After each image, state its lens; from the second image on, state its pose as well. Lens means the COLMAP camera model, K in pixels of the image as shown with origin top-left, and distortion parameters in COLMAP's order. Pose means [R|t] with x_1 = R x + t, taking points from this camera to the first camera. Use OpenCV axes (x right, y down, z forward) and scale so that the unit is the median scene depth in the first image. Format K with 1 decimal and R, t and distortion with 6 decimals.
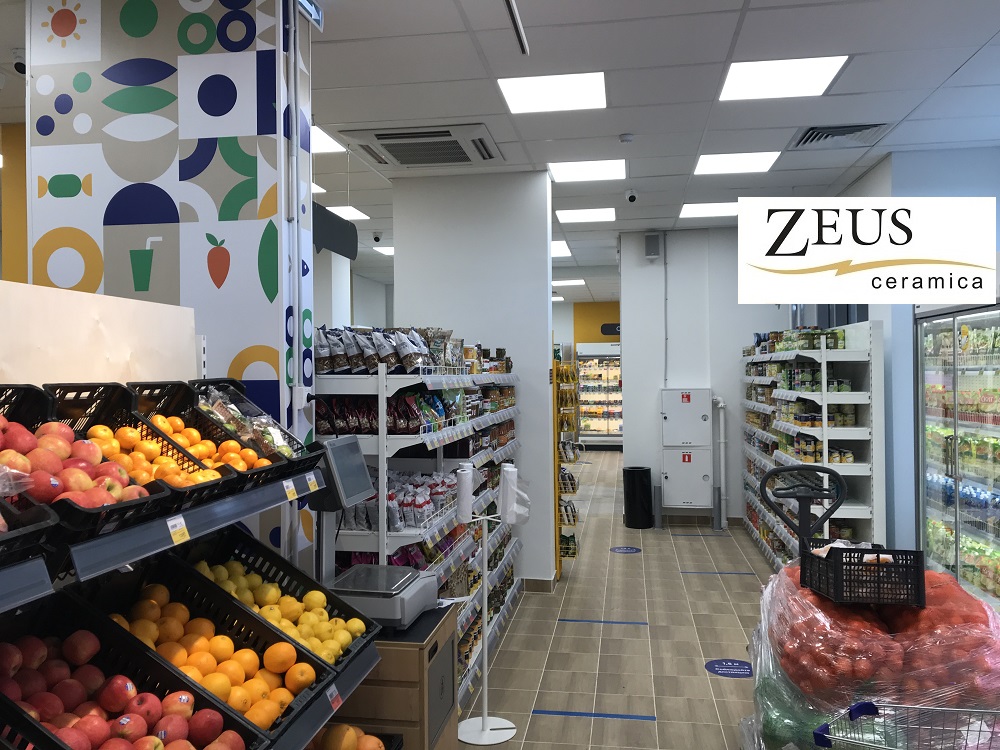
lens RADIAL K [[817.5, 0, 500.6], [0, 817.5, 373.1], [0, 0, 1]] dist [0.023633, -0.015633]
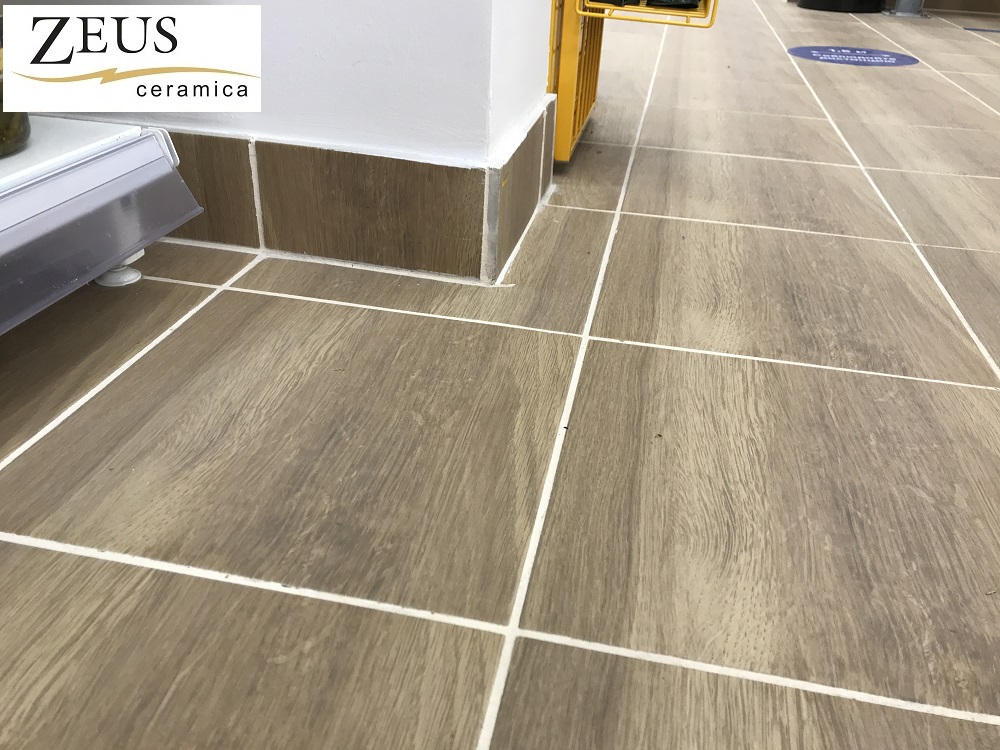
lens RADIAL K [[817.5, 0, 500.0], [0, 817.5, 373.4], [0, 0, 1]] dist [0.023633, -0.015633]
pose [[0.997614, 0.066678, -0.017916, 0.062965], [-0.048956, 0.866113, 0.497446, 0.206759], [0.048686, -0.495381, 0.867310, 0.832265]]
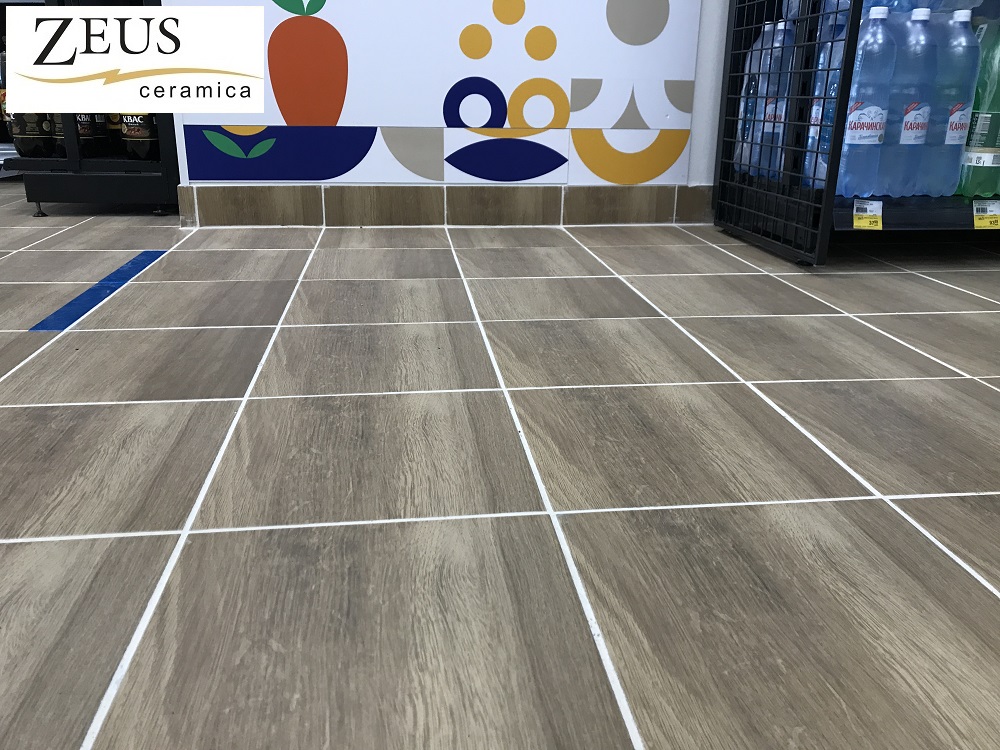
lens RADIAL K [[817.5, 0, 497.9], [0, 817.5, 374.3], [0, 0, 1]] dist [0.023633, -0.015633]
pose [[-0.961666, 0.093719, -0.257712, 0.097203], [0.002089, 0.942263, 0.334868, 0.197267], [0.274216, 0.321493, -0.906338, 0.964617]]
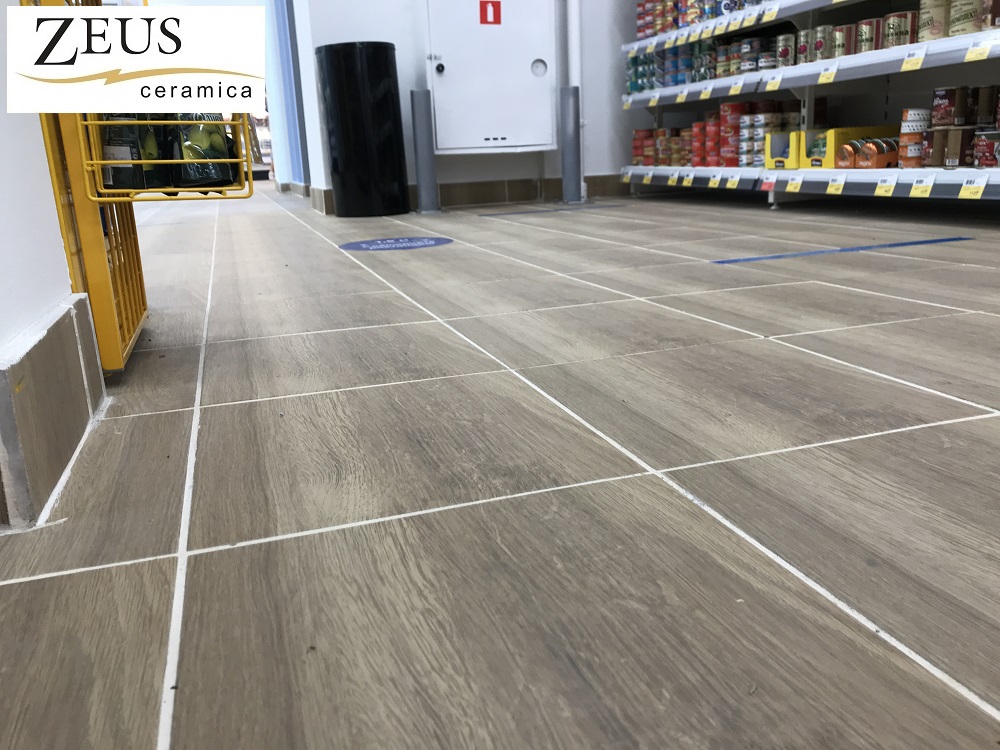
lens RADIAL K [[817.5, 0, 495.7], [0, 817.5, 366.4], [0, 0, 1]] dist [0.023633, -0.015633]
pose [[0.891886, -0.141796, 0.429457, 0.067003], [0.037007, 0.969276, 0.243175, 0.218138], [-0.450744, -0.200991, 0.869731, 0.847130]]
